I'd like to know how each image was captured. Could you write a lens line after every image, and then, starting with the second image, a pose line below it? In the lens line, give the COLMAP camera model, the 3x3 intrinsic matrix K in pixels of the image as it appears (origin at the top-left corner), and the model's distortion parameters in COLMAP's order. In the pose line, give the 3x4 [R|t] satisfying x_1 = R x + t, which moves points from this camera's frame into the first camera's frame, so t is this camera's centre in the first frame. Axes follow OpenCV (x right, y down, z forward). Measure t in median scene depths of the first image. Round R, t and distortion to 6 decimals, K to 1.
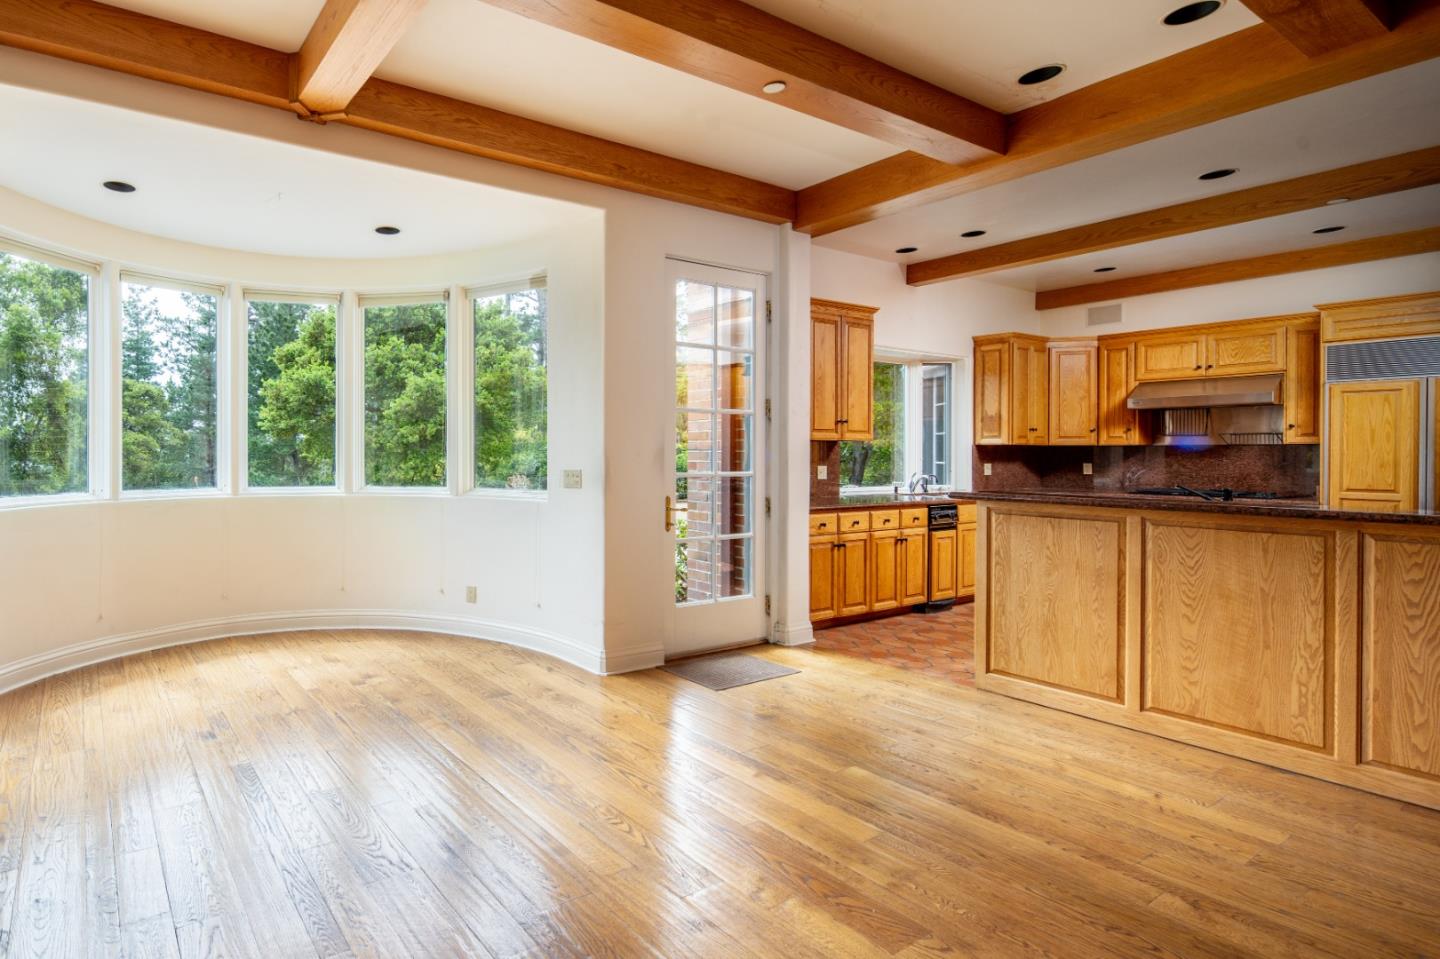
lens RADIAL K [[829.4, 0, 720.0], [0, 829.4, 479.5], [0, 0, 1]] dist [0.001526, 0.000516]
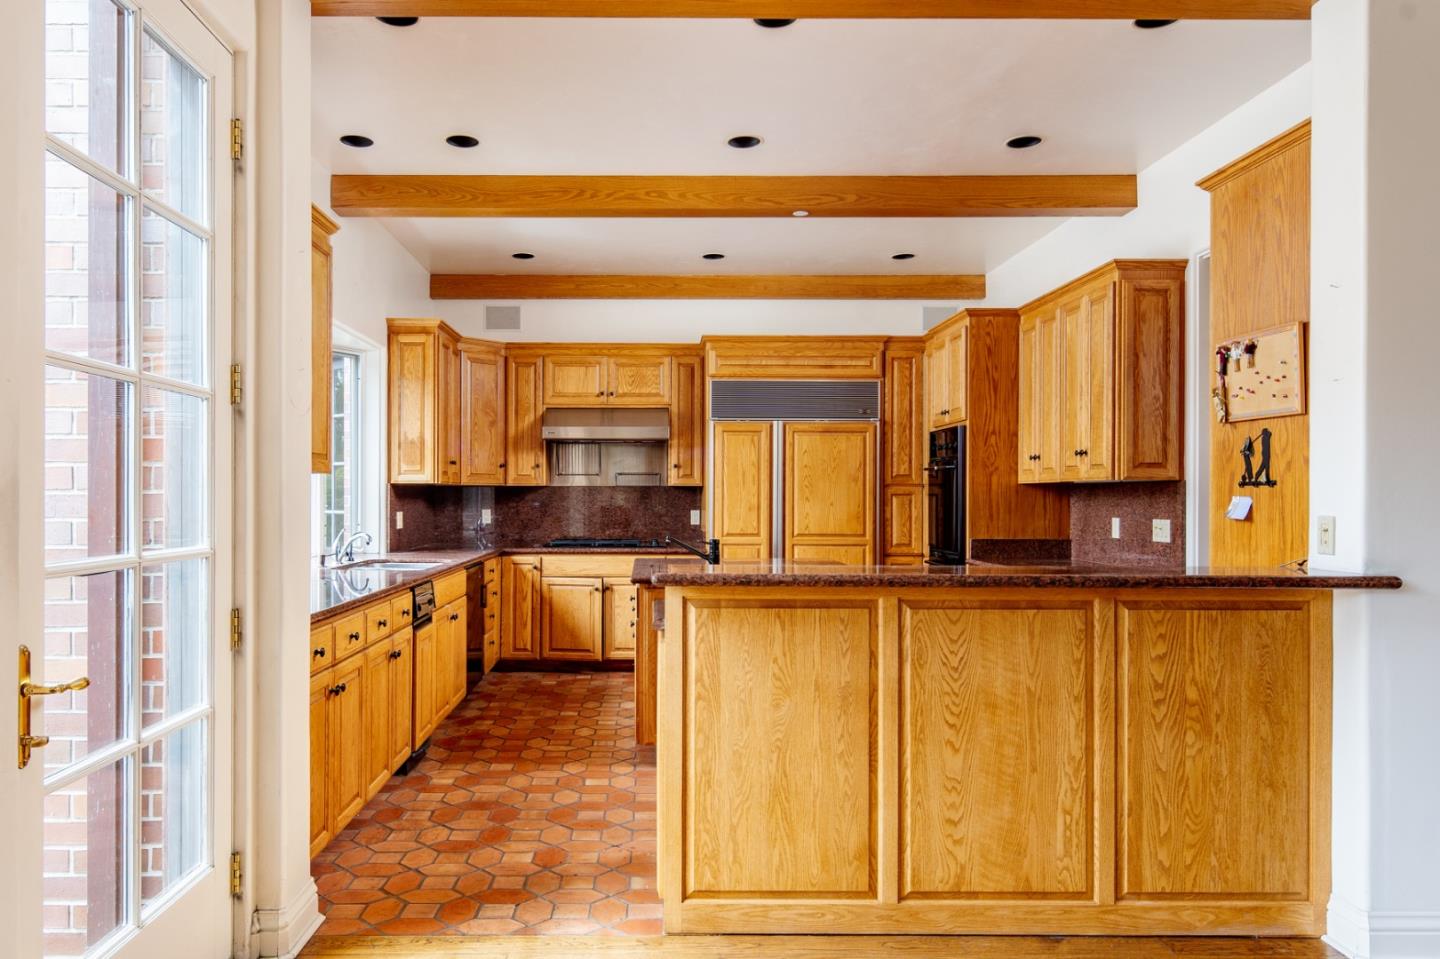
lens RADIAL K [[1000.4, 0, 720.0], [0, 1000.4, 505.1], [0, 0, 1]] dist [0.000331, -0.000538]
pose [[0.716405, -0.006567, 0.697653, -0.125579], [0.022313, 0.999660, -0.013503, -0.018325], [-0.697327, 0.025240, 0.716308, 0.545693]]
